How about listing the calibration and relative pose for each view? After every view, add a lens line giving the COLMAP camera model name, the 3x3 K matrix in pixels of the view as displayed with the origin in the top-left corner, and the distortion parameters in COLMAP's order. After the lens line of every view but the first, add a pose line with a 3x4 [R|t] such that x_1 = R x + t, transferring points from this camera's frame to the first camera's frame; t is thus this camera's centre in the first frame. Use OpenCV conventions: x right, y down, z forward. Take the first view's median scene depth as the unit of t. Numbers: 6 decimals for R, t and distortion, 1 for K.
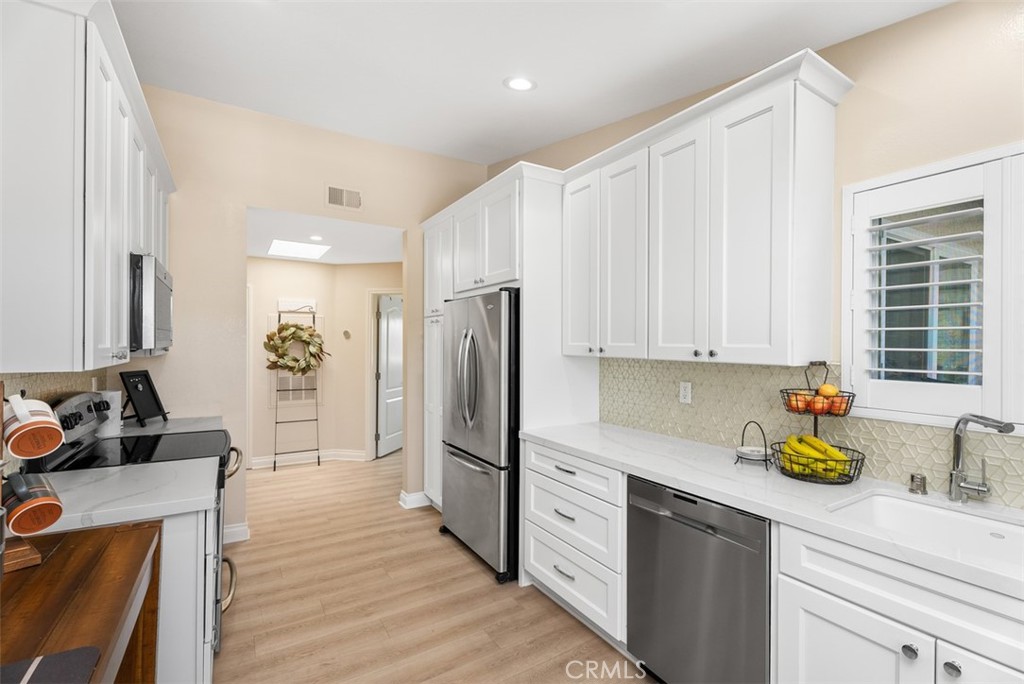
lens RADIAL K [[452.3, 0, 512.4], [0, 452.3, 343.5], [0, 0, 1]] dist [-0.000719, -0.000589]
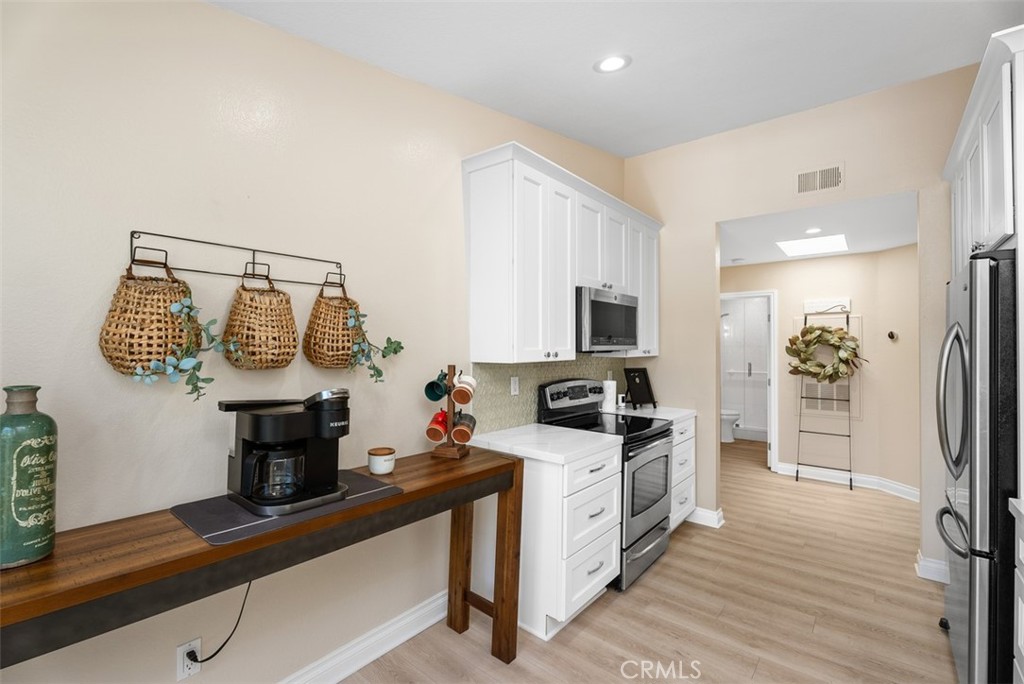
lens RADIAL K [[452.3, 0, 512.4], [0, 452.3, 343.5], [0, 0, 1]] dist [-0.000719, -0.000589]
pose [[0.324966, -0.011814, -0.945652, 0.238015], [0.001180, 0.999926, -0.012087, 0.002197], [0.945725, 0.002812, 0.324956, 0.150300]]
